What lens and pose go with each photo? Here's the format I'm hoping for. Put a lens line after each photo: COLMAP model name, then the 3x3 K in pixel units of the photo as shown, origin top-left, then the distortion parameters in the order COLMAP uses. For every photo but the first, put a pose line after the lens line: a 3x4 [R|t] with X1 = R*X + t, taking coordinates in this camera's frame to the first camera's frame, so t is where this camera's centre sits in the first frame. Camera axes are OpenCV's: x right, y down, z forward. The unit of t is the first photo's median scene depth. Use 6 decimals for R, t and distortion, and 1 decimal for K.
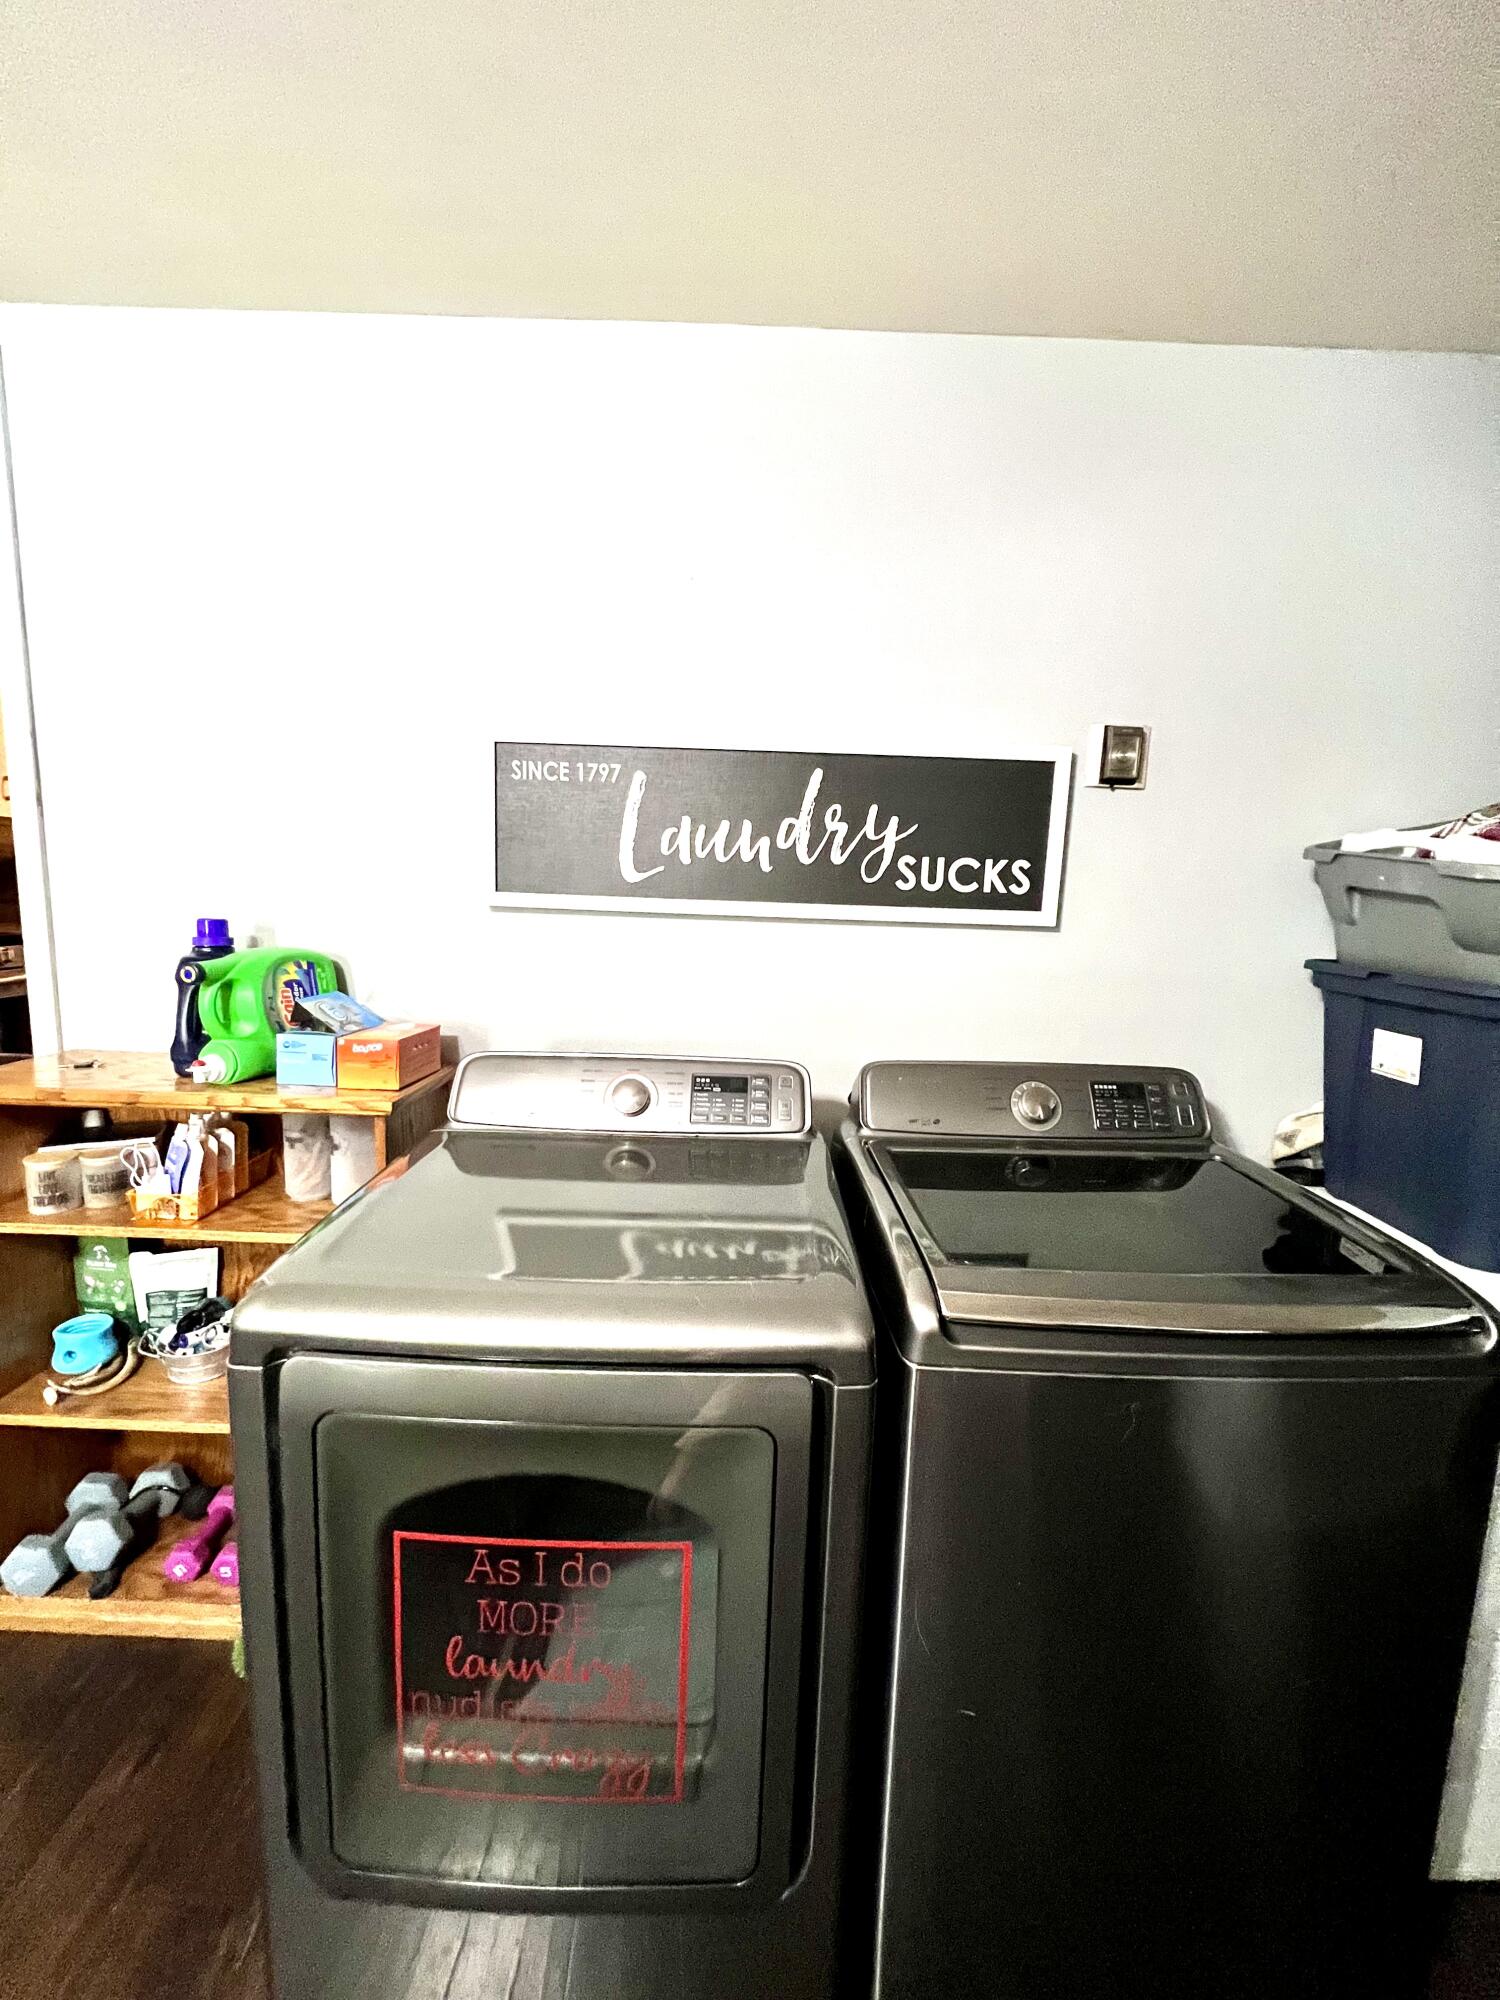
lens RADIAL K [[805.2, 0, 747.6], [0, 805.2, 1002.2], [0, 0, 1]] dist [-0.002736, 0.001135]
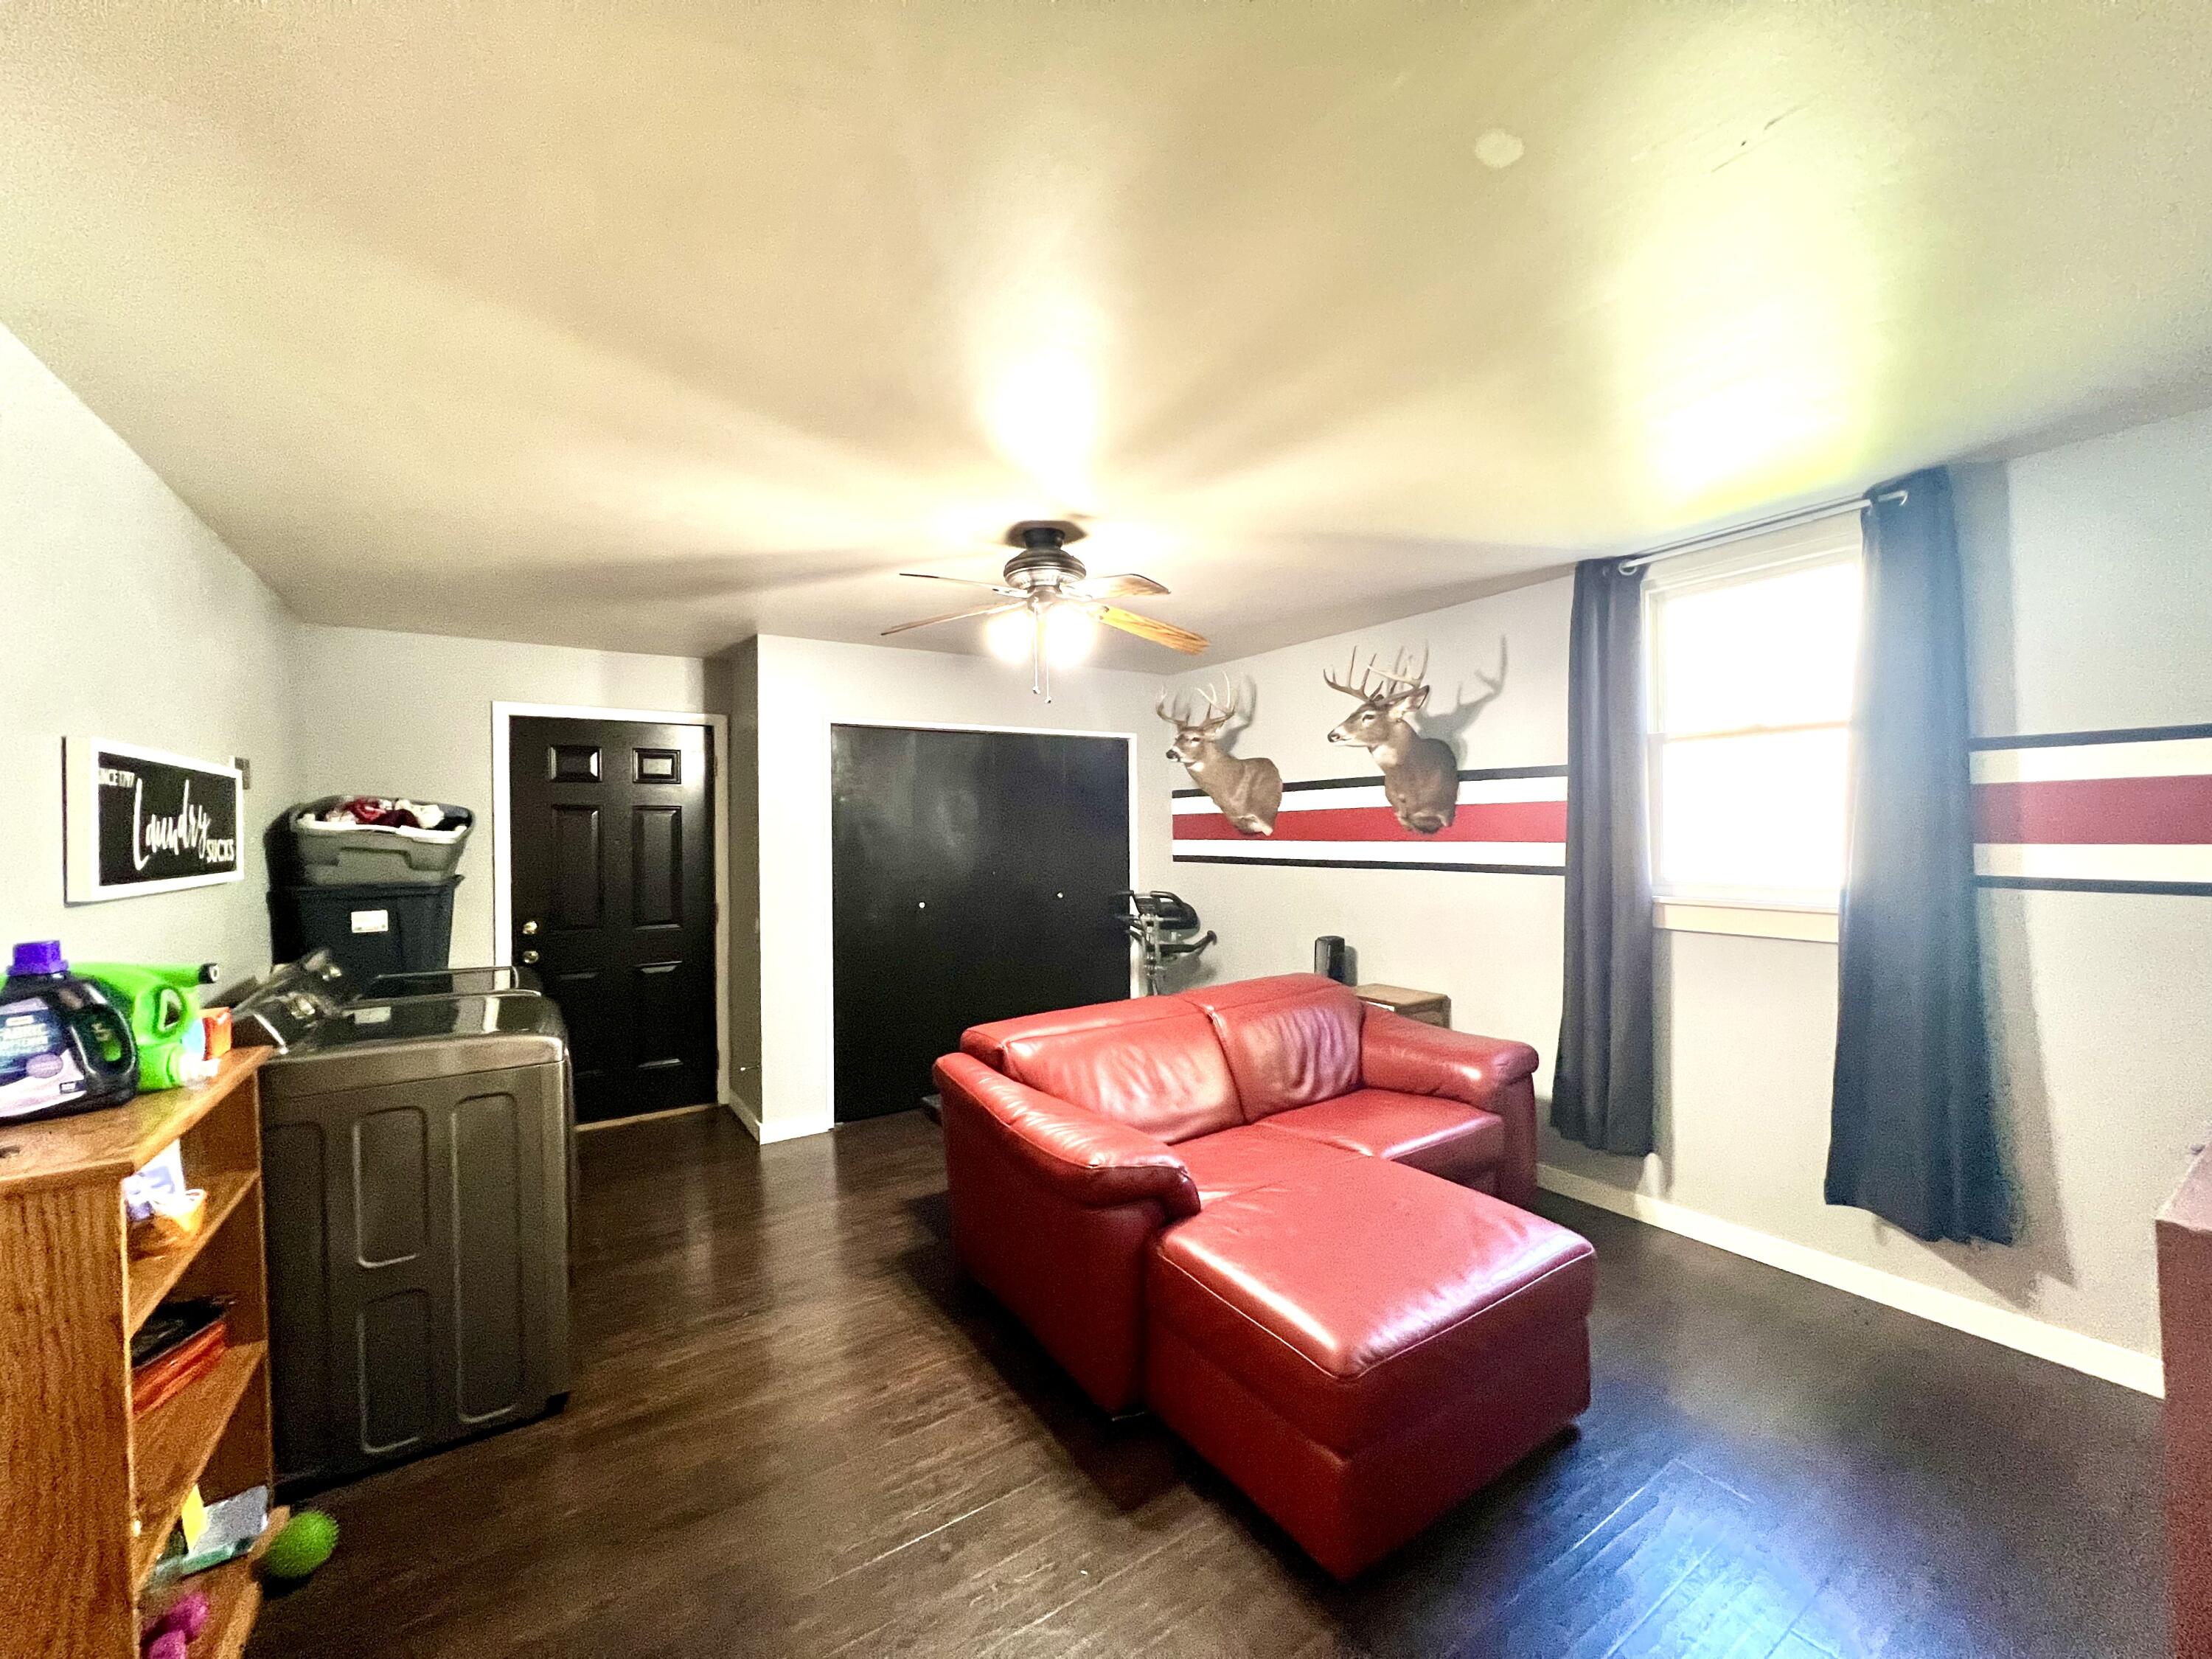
lens RADIAL K [[883.0, 0, 1107.5], [0, 883.0, 830.4], [0, 0, 1]] dist [-0.001833, -0.000138]
pose [[-0.562788, -0.033873, 0.825907, -2.008576], [0.104409, 0.988244, 0.111677, -0.206602], [-0.819981, 0.149082, -0.552636, 0.552338]]
